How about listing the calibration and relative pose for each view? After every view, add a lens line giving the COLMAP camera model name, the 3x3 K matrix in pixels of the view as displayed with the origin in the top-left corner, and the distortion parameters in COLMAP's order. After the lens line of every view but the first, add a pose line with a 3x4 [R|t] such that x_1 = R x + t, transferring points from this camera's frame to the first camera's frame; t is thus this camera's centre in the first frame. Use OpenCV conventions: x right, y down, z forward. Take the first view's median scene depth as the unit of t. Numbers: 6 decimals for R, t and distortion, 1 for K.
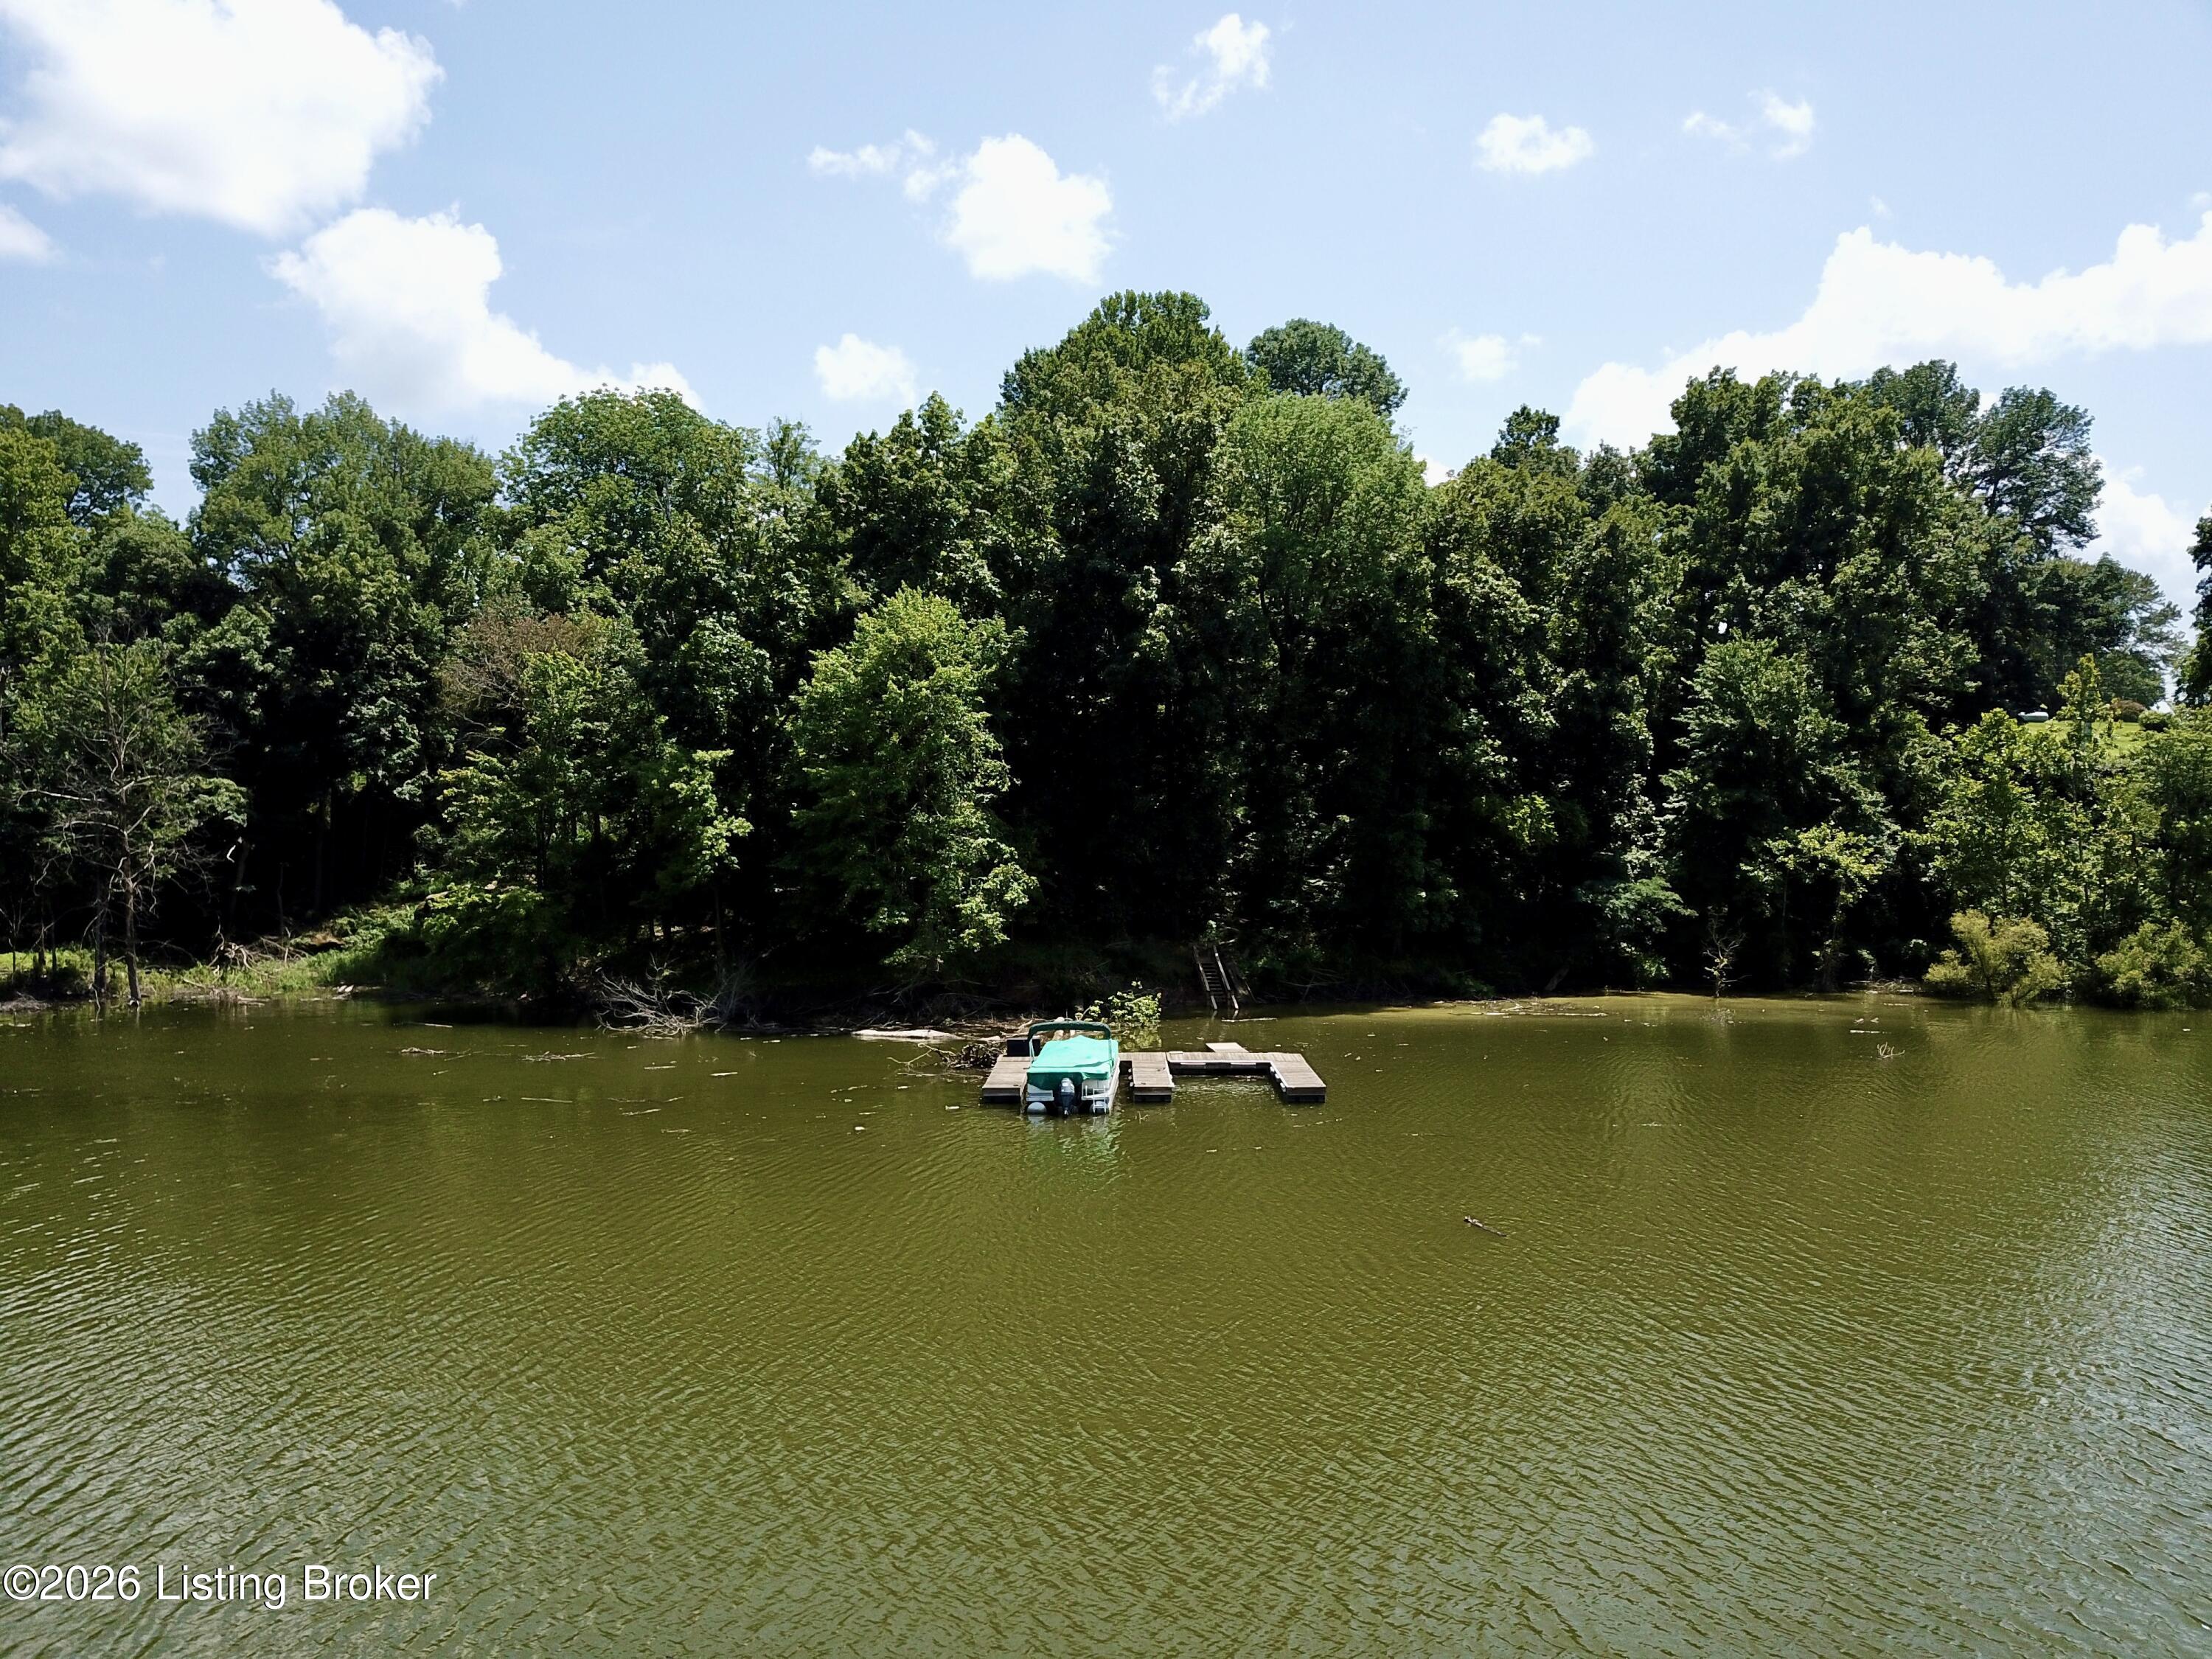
lens RADIAL K [[1689.3, 0, 1094.2], [0, 1689.3, 826.6], [0, 0, 1]] dist [0.010626, -0.009700]
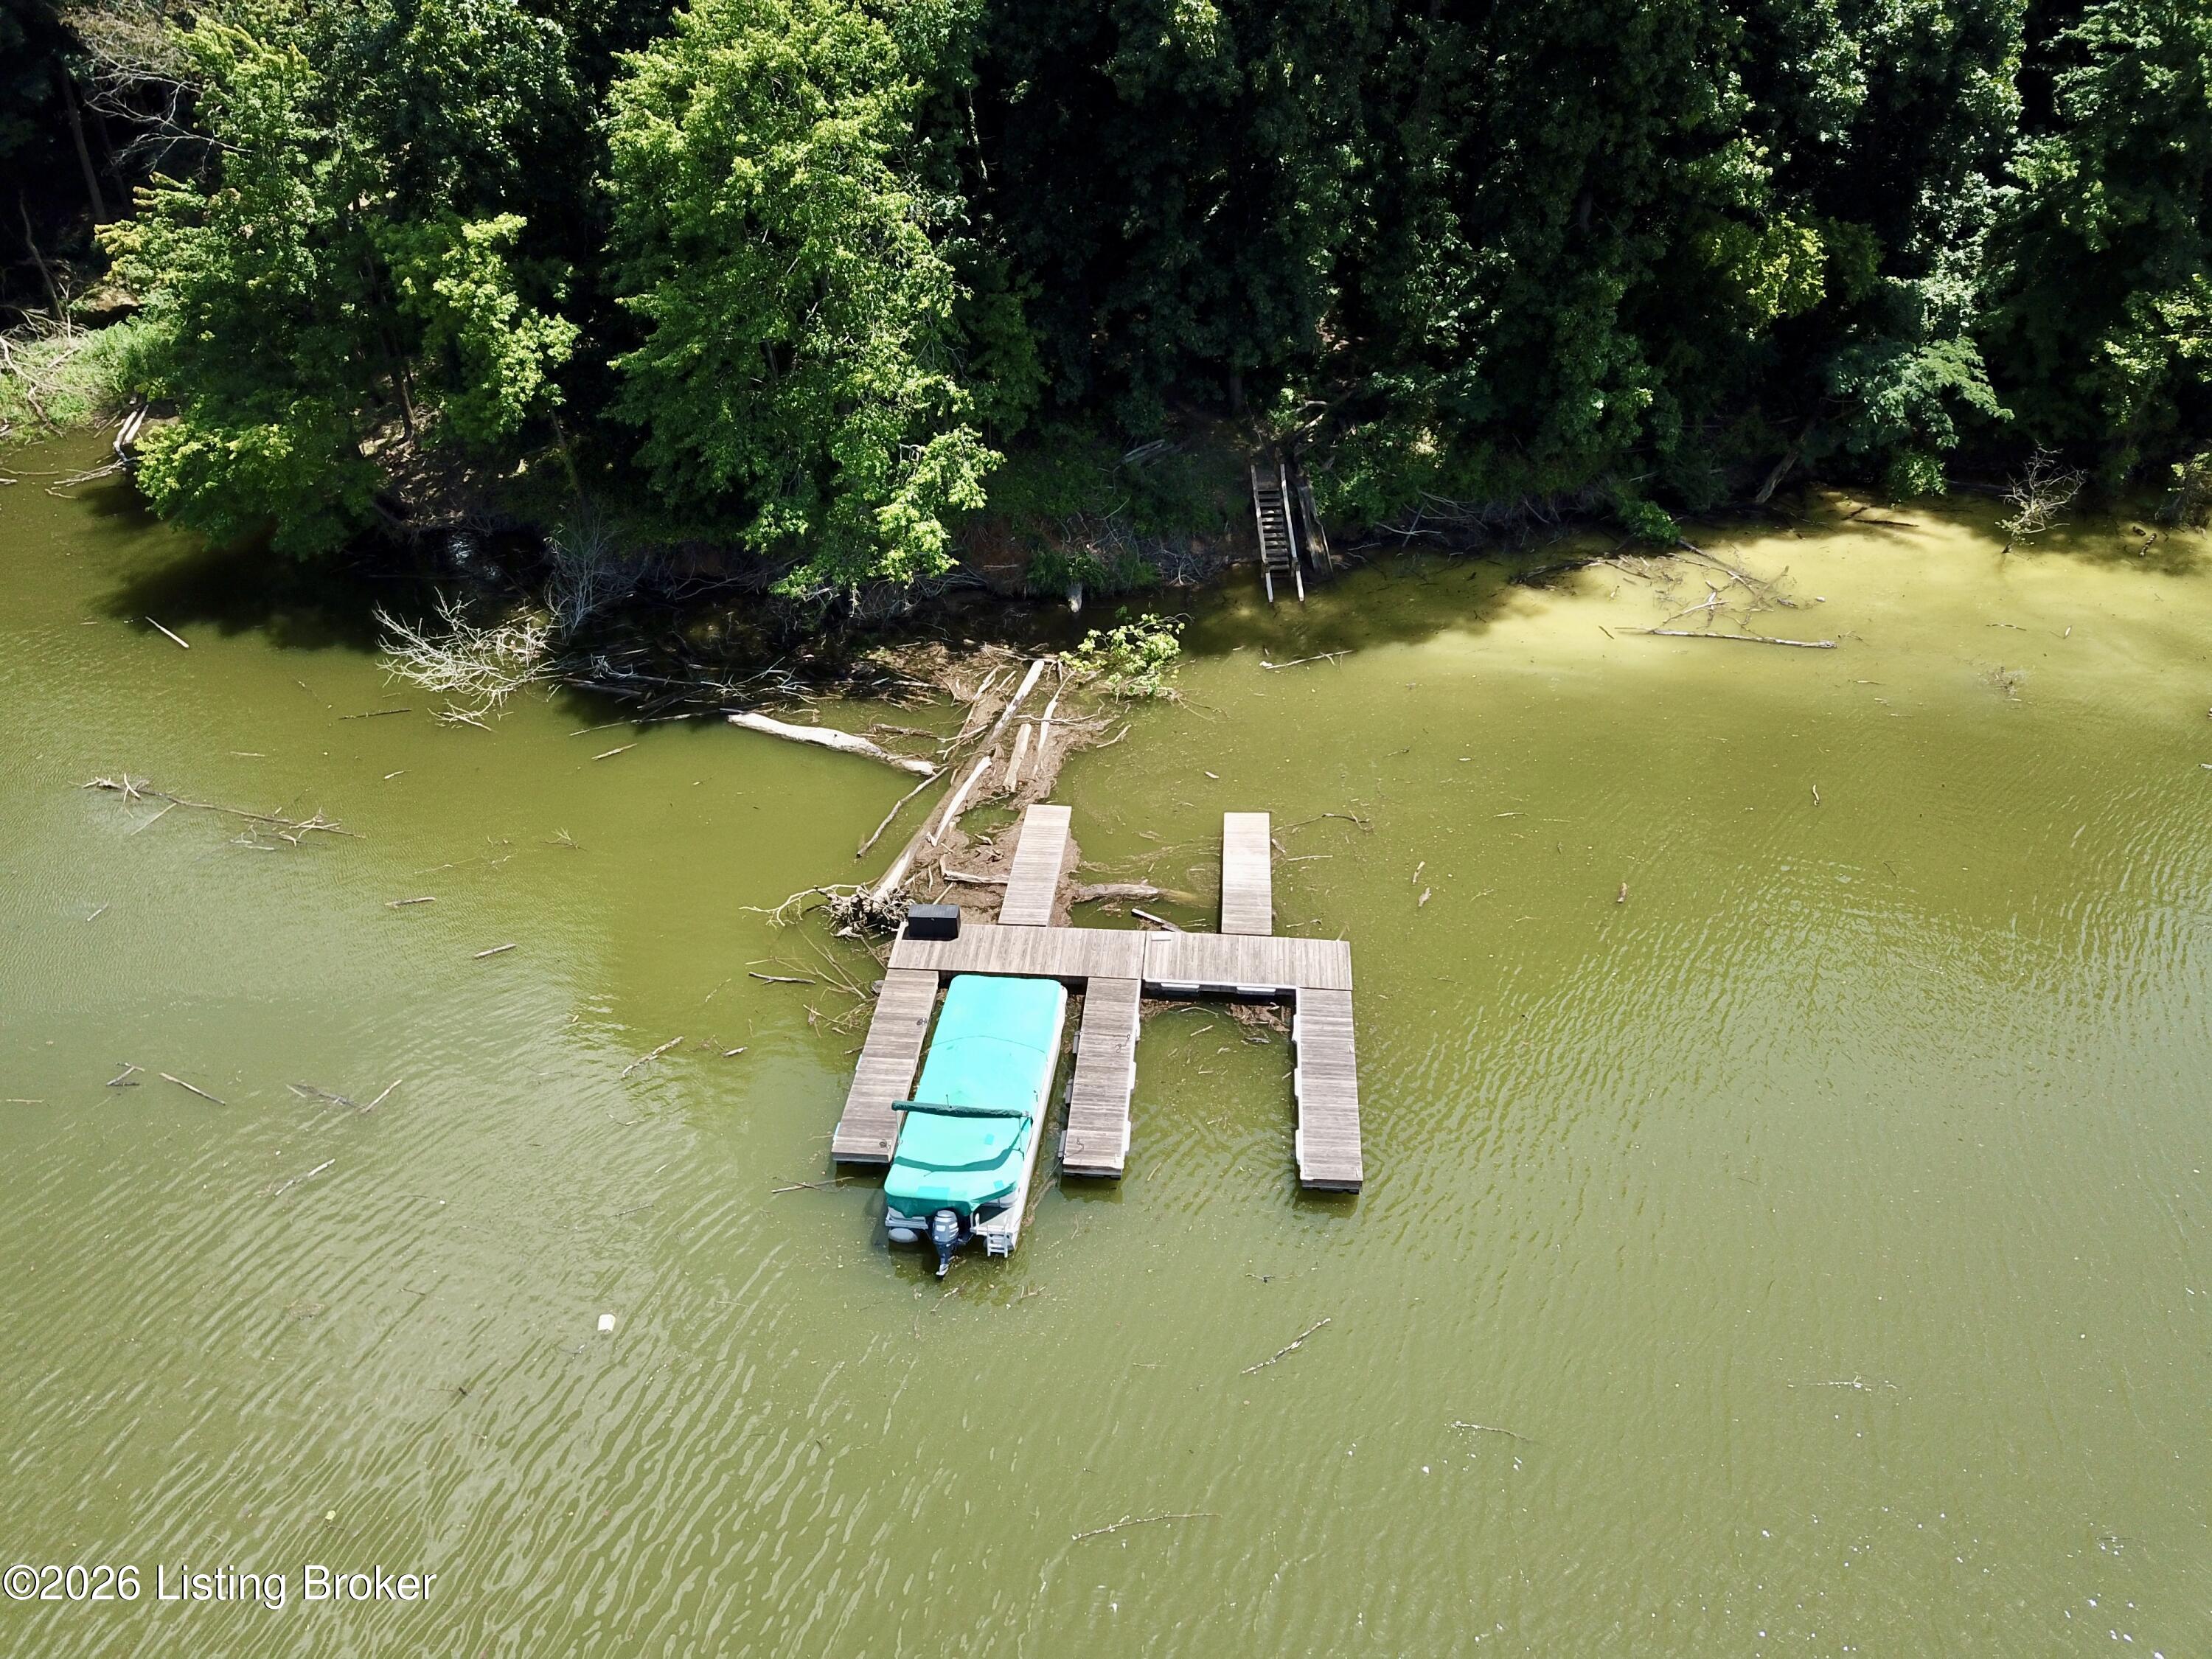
lens RADIAL K [[1689.3, 0, 1097.8], [0, 1689.3, 809.5], [0, 0, 1]] dist [0.010626, -0.009700]
pose [[0.997209, 0.038414, -0.064022, 0.045561], [0.004057, 0.828347, 0.560200, -0.198348], [0.074552, -0.558896, 0.825880, 0.339428]]
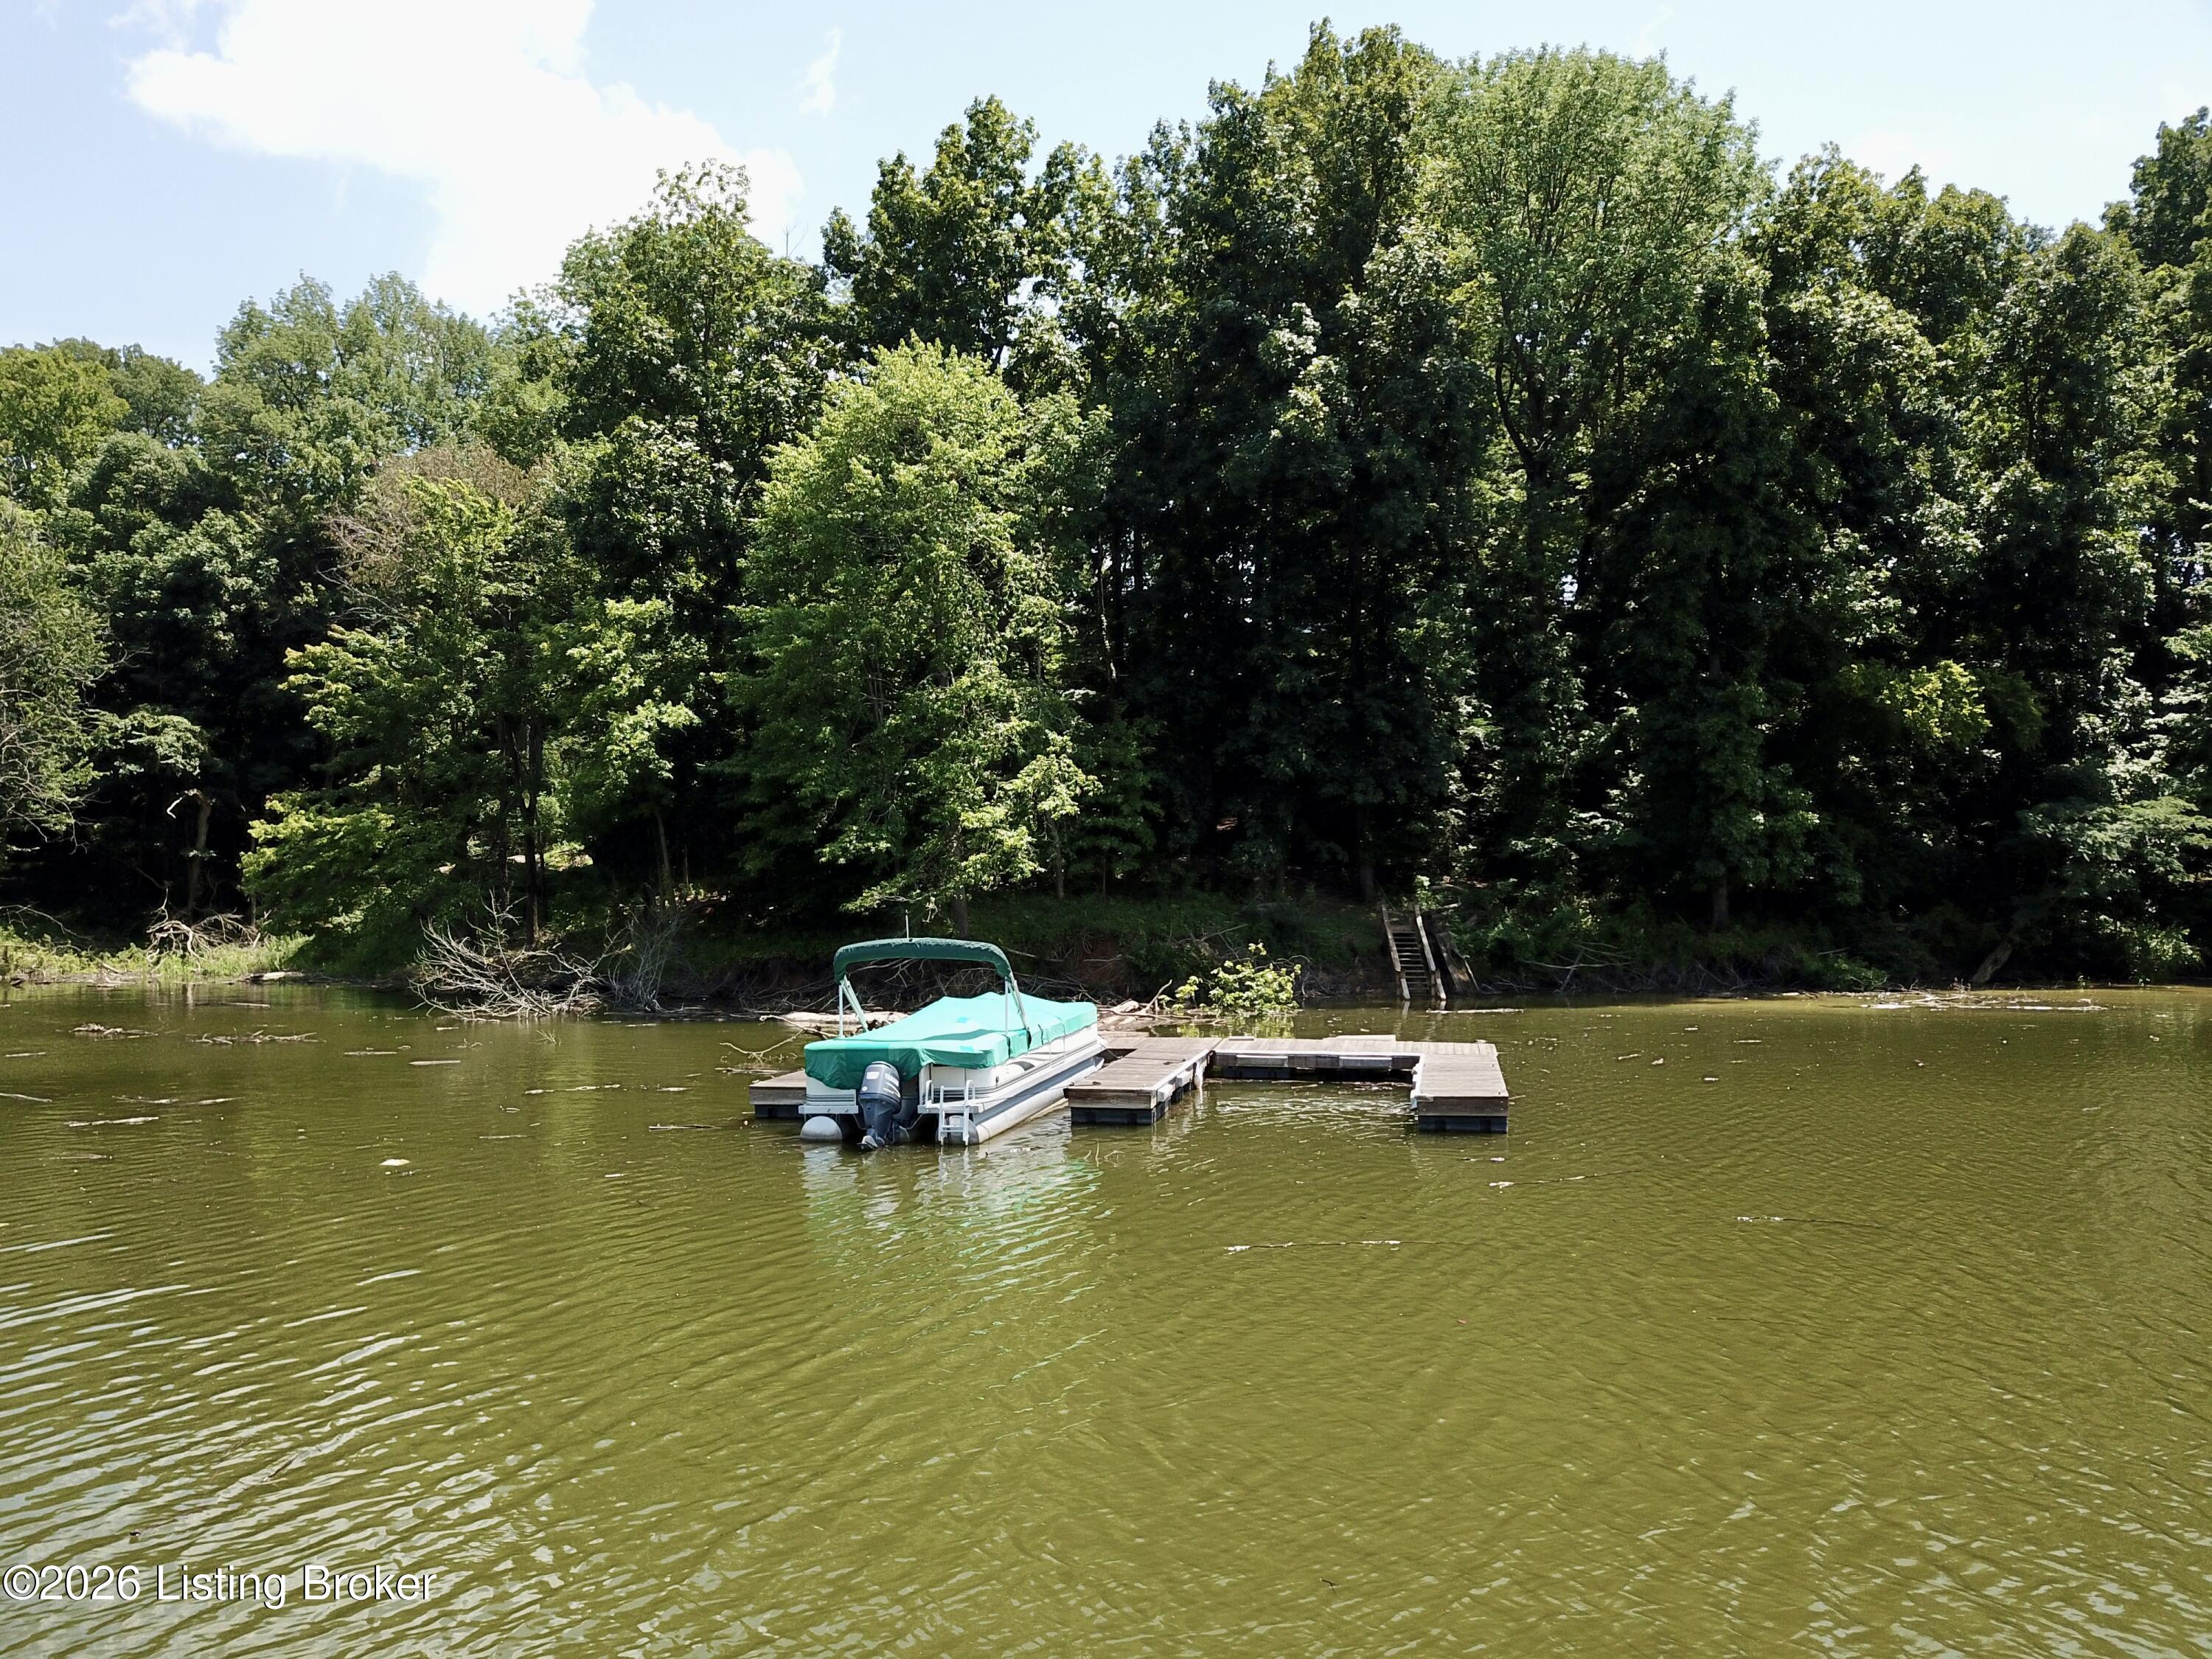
lens RADIAL K [[1689.3, 0, 1100.8], [0, 1689.3, 843.9], [0, 0, 1]] dist [0.010626, -0.009700]
pose [[0.982360, -0.010276, -0.186719, 0.073140], [0.005993, 0.999706, -0.023492, 0.061786], [0.186905, 0.021958, 0.982133, 0.347531]]
